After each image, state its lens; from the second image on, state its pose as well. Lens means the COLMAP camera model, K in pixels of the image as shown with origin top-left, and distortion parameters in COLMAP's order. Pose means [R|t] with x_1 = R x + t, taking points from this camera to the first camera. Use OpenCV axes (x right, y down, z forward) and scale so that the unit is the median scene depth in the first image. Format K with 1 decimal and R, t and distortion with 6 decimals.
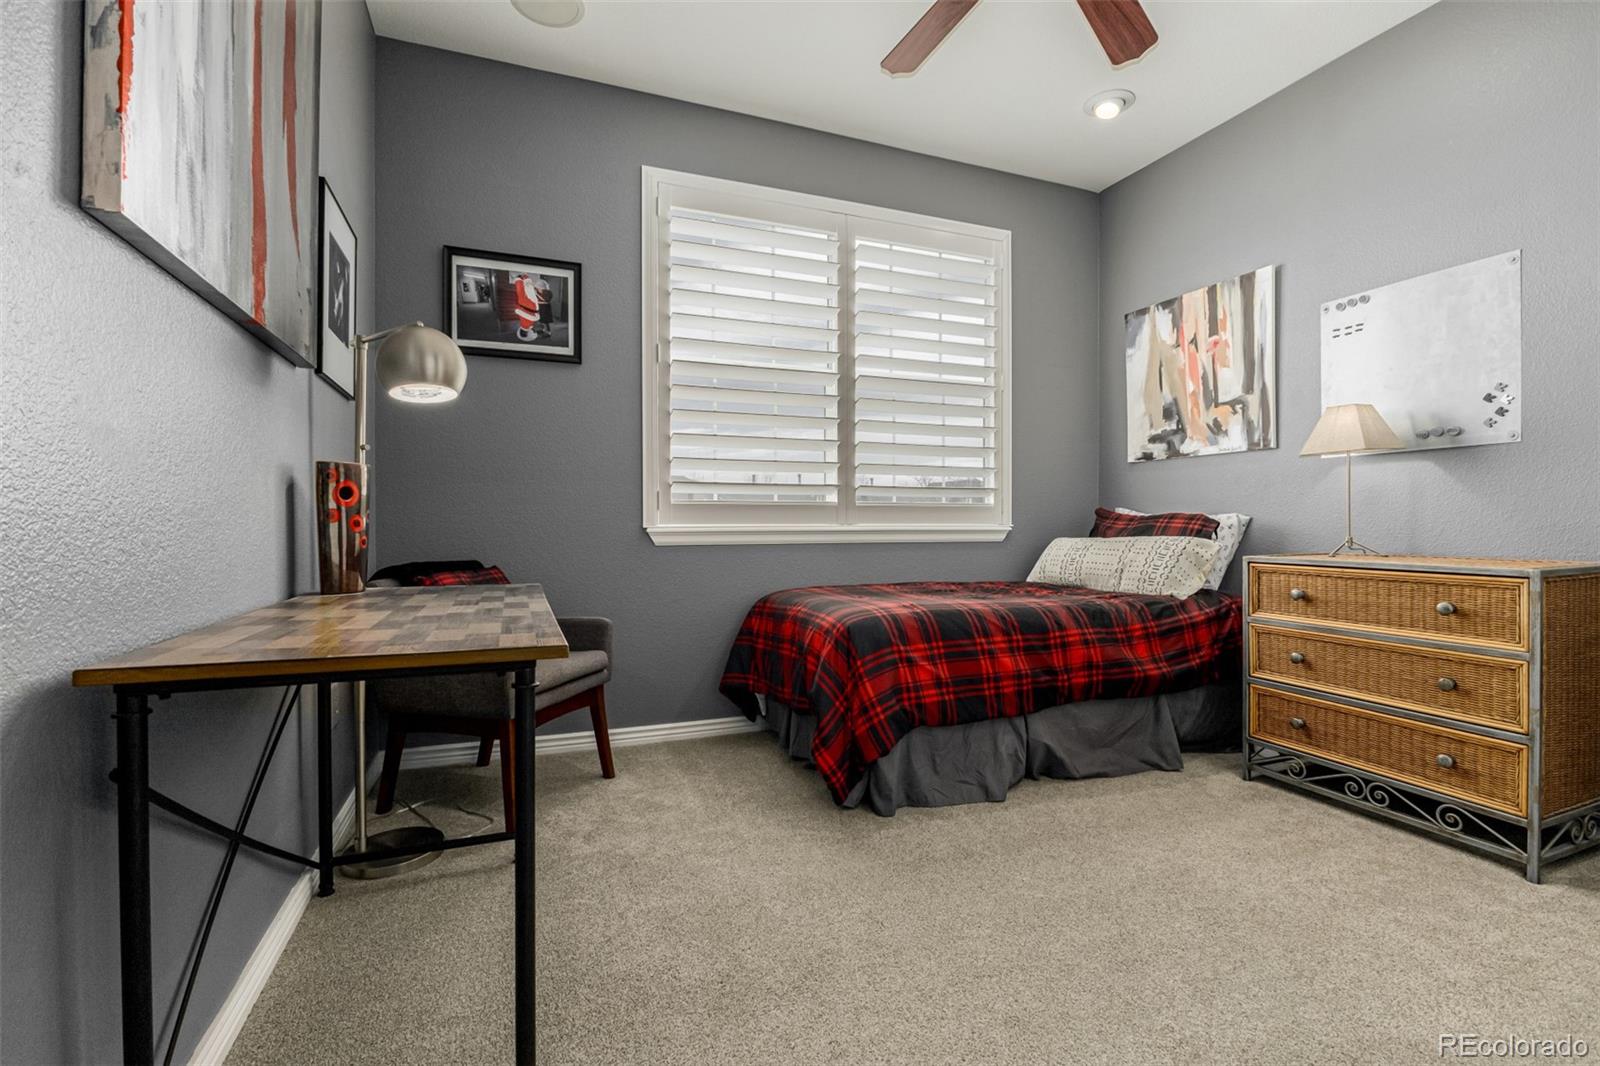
lens RADIAL K [[730.0, 0, 826.3], [0, 730.0, 533.4], [0, 0, 1]] dist [0.000662, 0.000047]
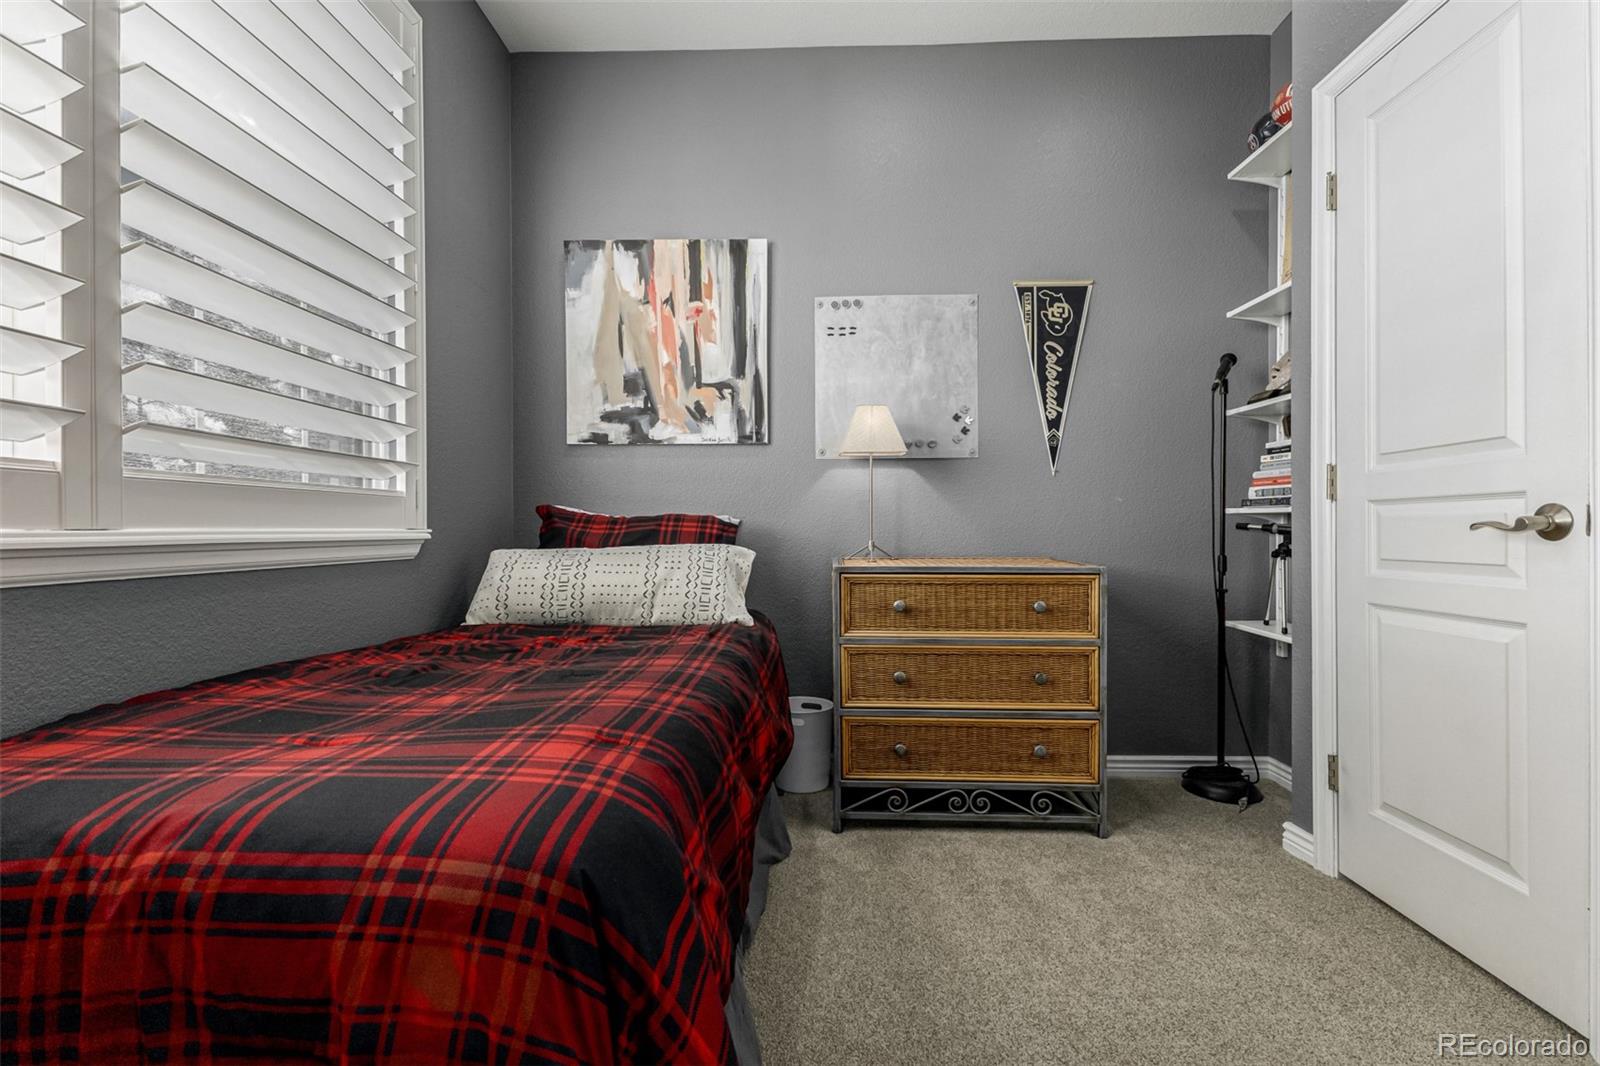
lens RADIAL K [[688.6, 0, 800.0], [0, 688.6, 533.0], [0, 0, 1]] dist [0.005233, 0.000647]
pose [[0.426944, -0.005389, 0.904262, -0.132500], [0.013027, 0.999915, -0.000191, -0.005854], [-0.904184, 0.011862, 0.426978, 0.578152]]
